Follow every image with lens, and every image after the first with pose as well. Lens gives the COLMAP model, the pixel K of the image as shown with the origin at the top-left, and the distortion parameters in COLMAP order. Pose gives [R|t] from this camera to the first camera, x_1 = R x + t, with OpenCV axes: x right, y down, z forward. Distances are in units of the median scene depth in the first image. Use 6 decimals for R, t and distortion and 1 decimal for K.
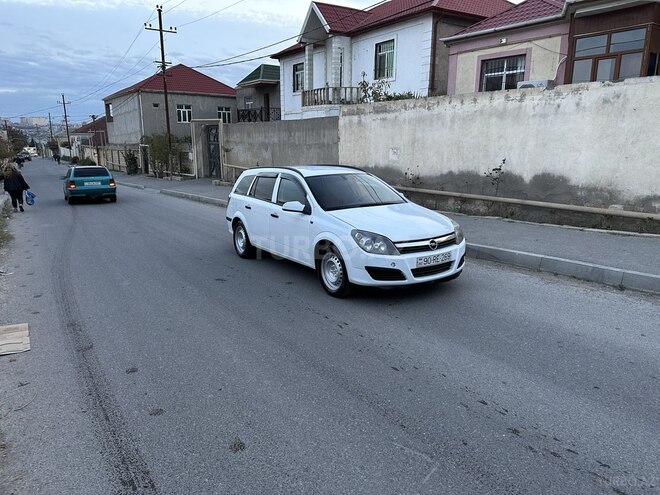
lens RADIAL K [[462.7, 0, 328.9], [0, 462.7, 249.1], [0, 0, 1]] dist [0.061051, -0.061942]
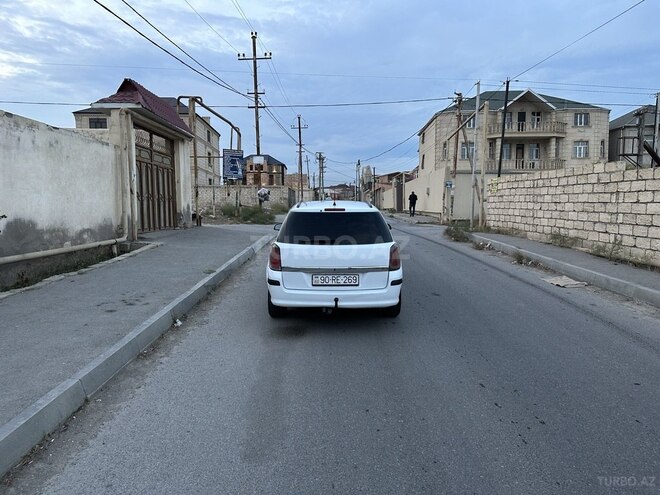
lens RADIAL K [[462.7, 0, 328.9], [0, 462.7, 249.1], [0, 0, 1]] dist [0.061051, -0.061942]
pose [[-0.837733, -0.044948, 0.544226, -0.474032], [0.128558, 0.952363, 0.276546, -0.295481], [-0.530731, 0.301637, -0.792048, 1.517720]]
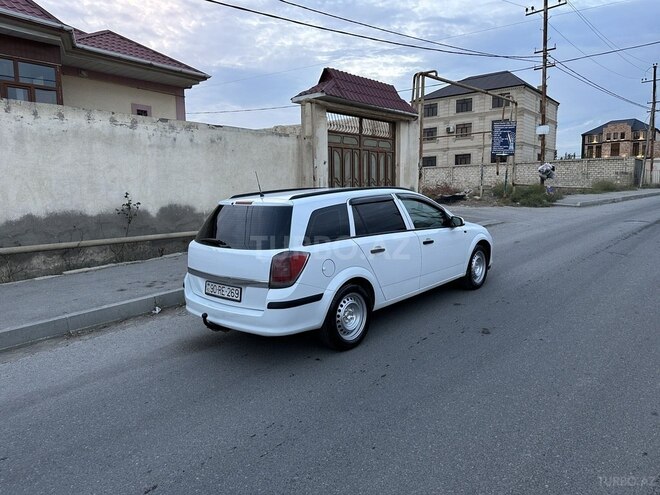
lens RADIAL K [[457.2, 0, 334.8], [0, 457.2, 248.9], [0, 0, 1]] dist [0.071097, -0.065695]
pose [[-0.264098, -0.119738, 0.957035, -0.648265], [0.235706, 0.954165, 0.184423, -0.189861], [-0.935251, 0.274284, -0.223770, 1.020405]]
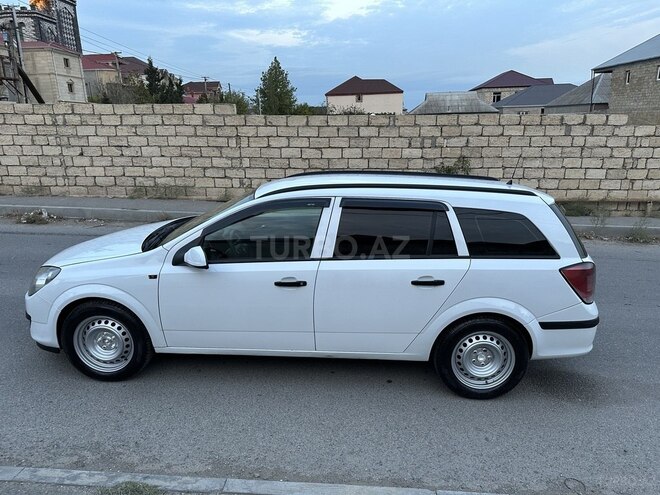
lens RADIAL K [[460.0, 0, 331.9], [0, 460.0, 256.9], [0, 0, 1]] dist [0.093760, -0.112580]
pose [[-0.587326, 0.237495, -0.773721, 0.348281], [-0.170302, 0.898311, 0.405013, -0.260970], [0.791230, 0.369640, -0.487155, 1.077211]]
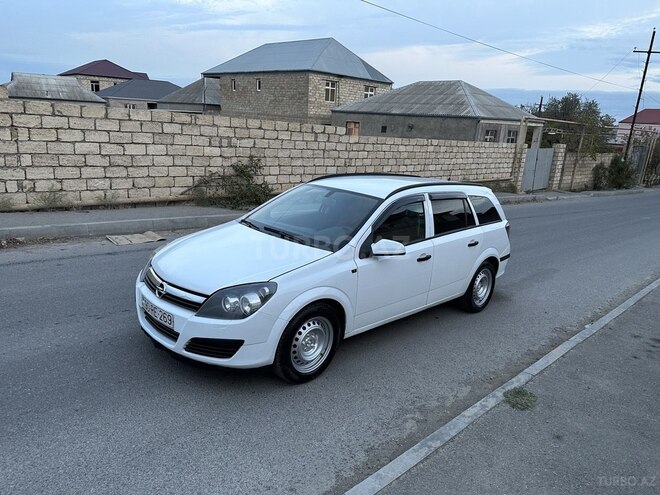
lens RADIAL K [[460.7, 0, 331.0], [0, 460.7, 255.8], [0, 0, 1]] dist [0.110706, -0.159125]
pose [[0.195612, 0.283290, -0.938873, 0.547481], [-0.282919, 0.932965, 0.222562, -0.169797], [0.938985, 0.222089, 0.262647, 0.635164]]
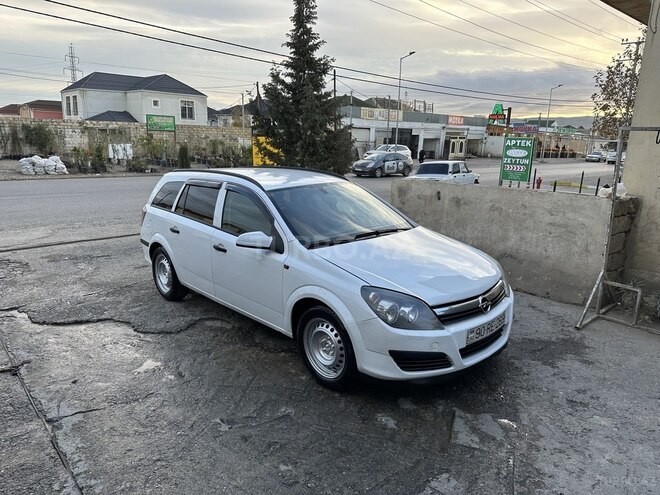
lens RADIAL K [[460.0, 0, 331.9], [0, 460.0, 256.9], [0, 0, 1]] dist [0.093760, -0.112580]
pose [[0.984691, -0.026260, 0.172321, -0.056448], [0.019207, 0.998913, 0.042469, -0.064978], [-0.173249, -0.038509, 0.984125, 0.248347]]
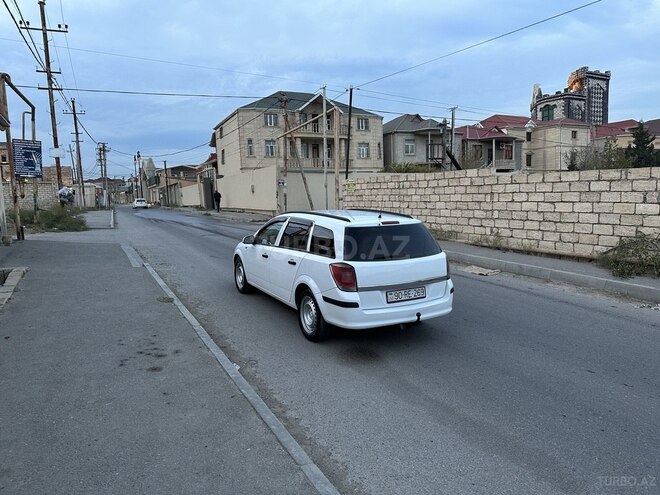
lens RADIAL K [[460.7, 0, 331.0], [0, 460.7, 255.8], [0, 0, 1]] dist [0.110706, -0.159125]
pose [[-0.995195, 0.018767, 0.096093, -0.106653], [0.050988, 0.937208, 0.345022, -0.347323], [-0.083584, 0.348264, -0.933662, 1.595622]]
